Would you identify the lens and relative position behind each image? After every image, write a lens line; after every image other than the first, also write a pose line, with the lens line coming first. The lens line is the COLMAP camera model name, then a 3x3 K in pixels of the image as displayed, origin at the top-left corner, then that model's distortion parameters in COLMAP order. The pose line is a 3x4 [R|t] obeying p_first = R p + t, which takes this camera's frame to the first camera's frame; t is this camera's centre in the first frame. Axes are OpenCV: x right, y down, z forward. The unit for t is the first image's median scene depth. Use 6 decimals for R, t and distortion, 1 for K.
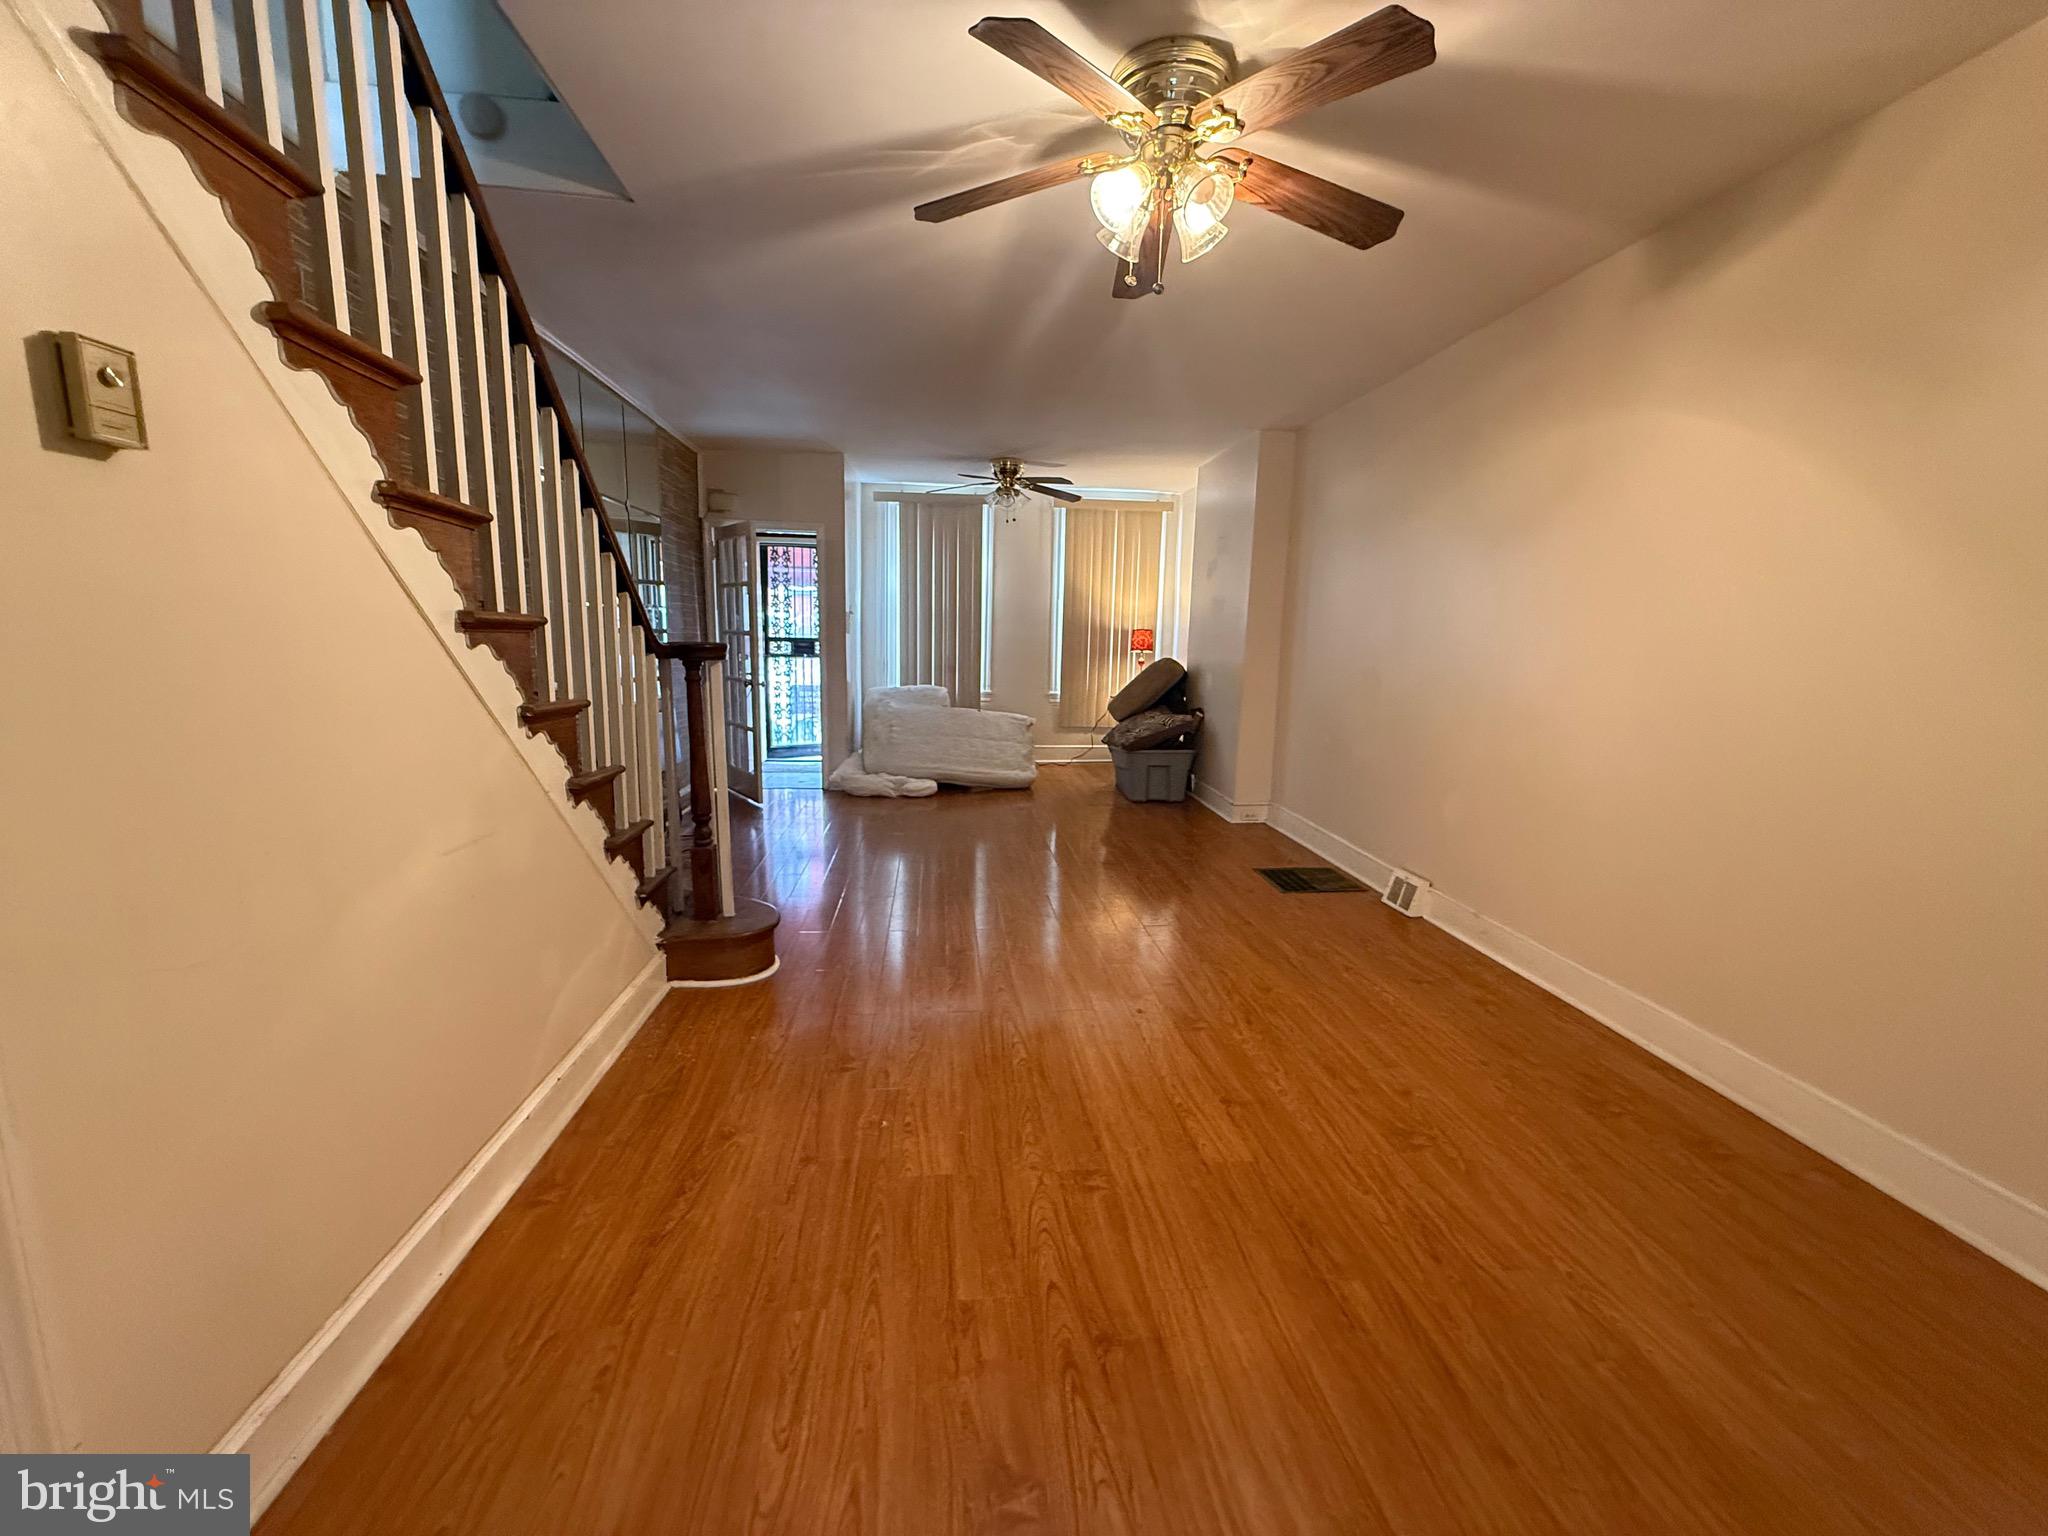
lens RADIAL K [[821.7, 0, 1021.9], [0, 821.7, 764.4], [0, 0, 1]] dist [0.001171, 0.000096]
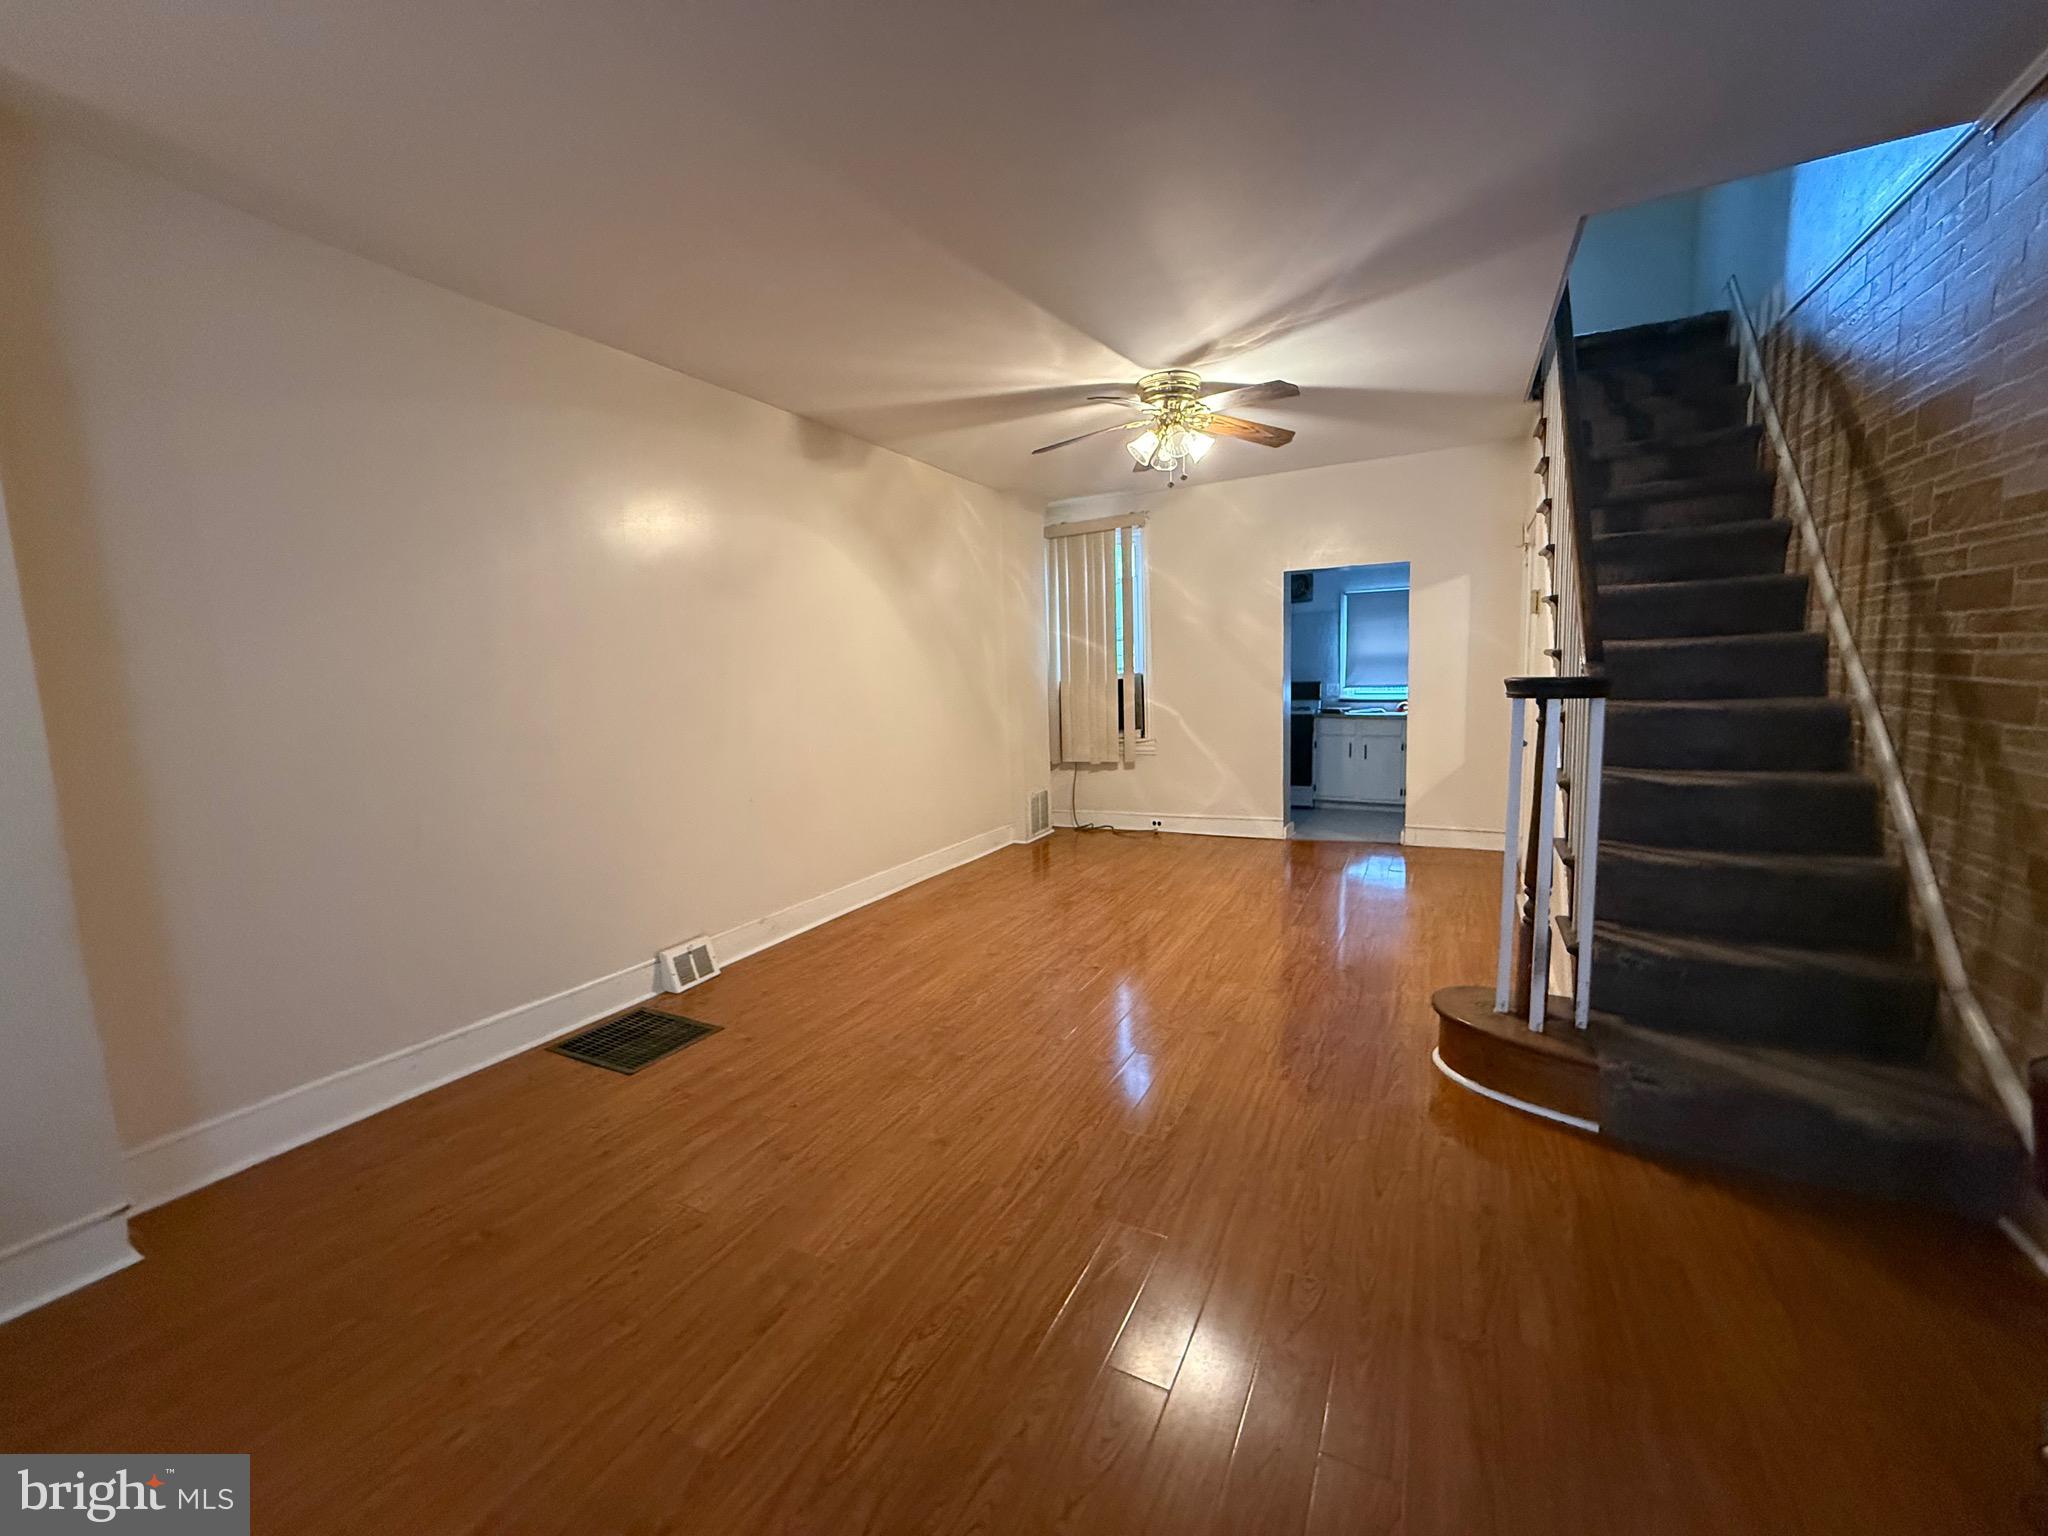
lens RADIAL K [[821.7, 0, 1022.2], [0, 821.7, 771.0], [0, 0, 1]] dist [0.001171, 0.000096]
pose [[-0.839049, -0.057010, 0.541061, -0.386397], [0.104492, 0.959094, 0.263097, -0.305373], [-0.533927, 0.277287, -0.798770, 1.836538]]
